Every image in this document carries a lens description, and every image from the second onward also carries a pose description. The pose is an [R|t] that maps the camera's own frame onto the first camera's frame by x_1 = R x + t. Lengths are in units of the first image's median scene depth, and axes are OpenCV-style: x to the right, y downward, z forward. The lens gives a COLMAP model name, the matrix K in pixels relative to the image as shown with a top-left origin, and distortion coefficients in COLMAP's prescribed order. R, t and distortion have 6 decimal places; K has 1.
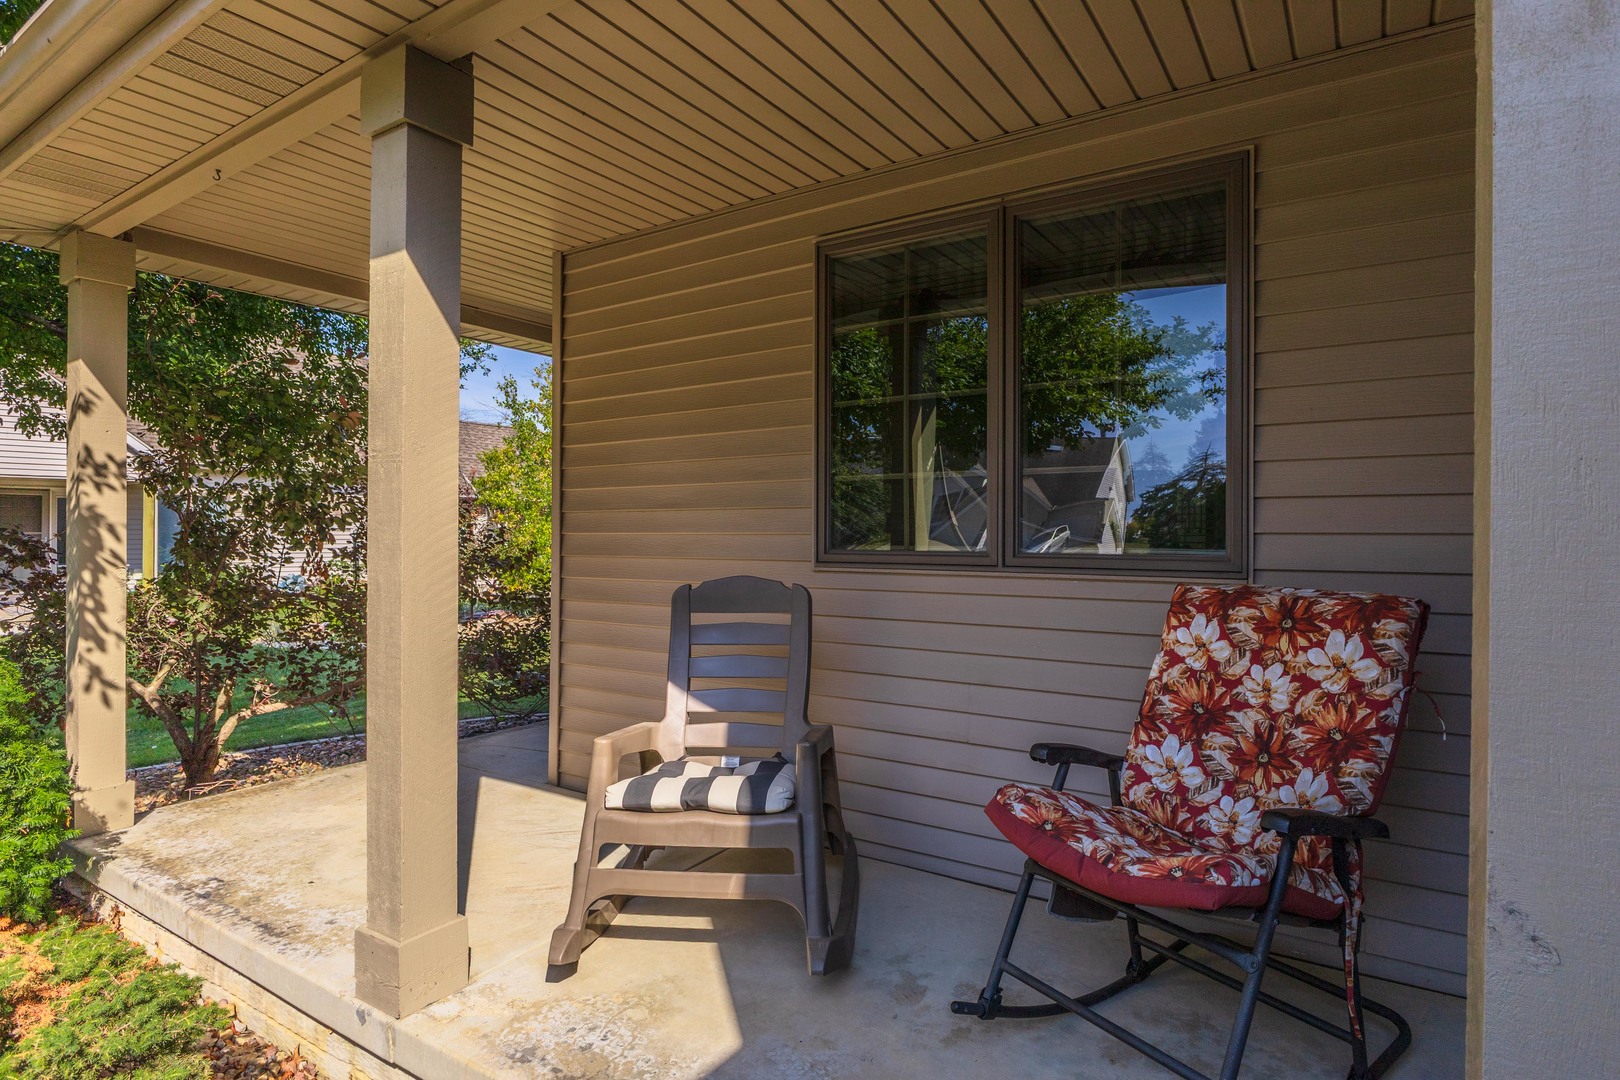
lens RADIAL K [[779.6, 0, 809.0], [0, 779.6, 529.3], [0, 0, 1]] dist [-0.021996, -0.000141]
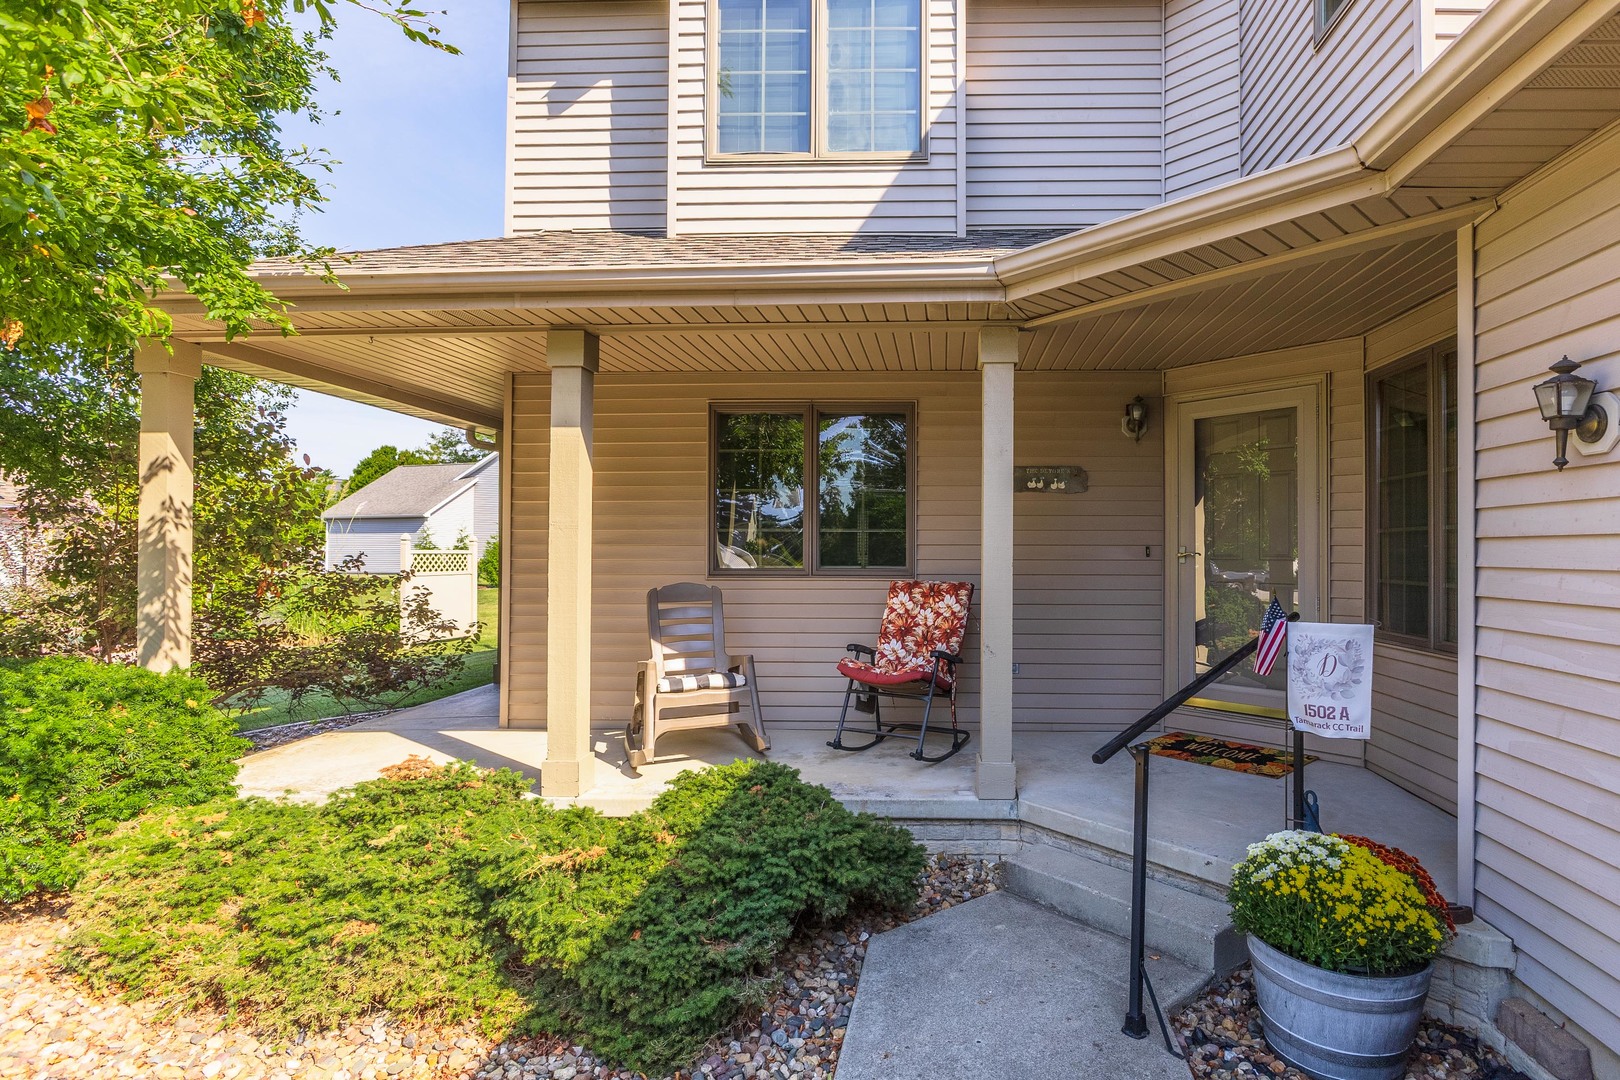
lens RADIAL K [[872.0, 0, 811.8], [0, 872.0, 534.7], [0, 0, 1]] dist [-0.141893, -0.000018]
pose [[0.881872, 0.005177, 0.471461, -1.100977], [-0.000665, 0.999952, -0.009736, -0.050355], [-0.471489, 0.008272, 0.881833, -1.379129]]
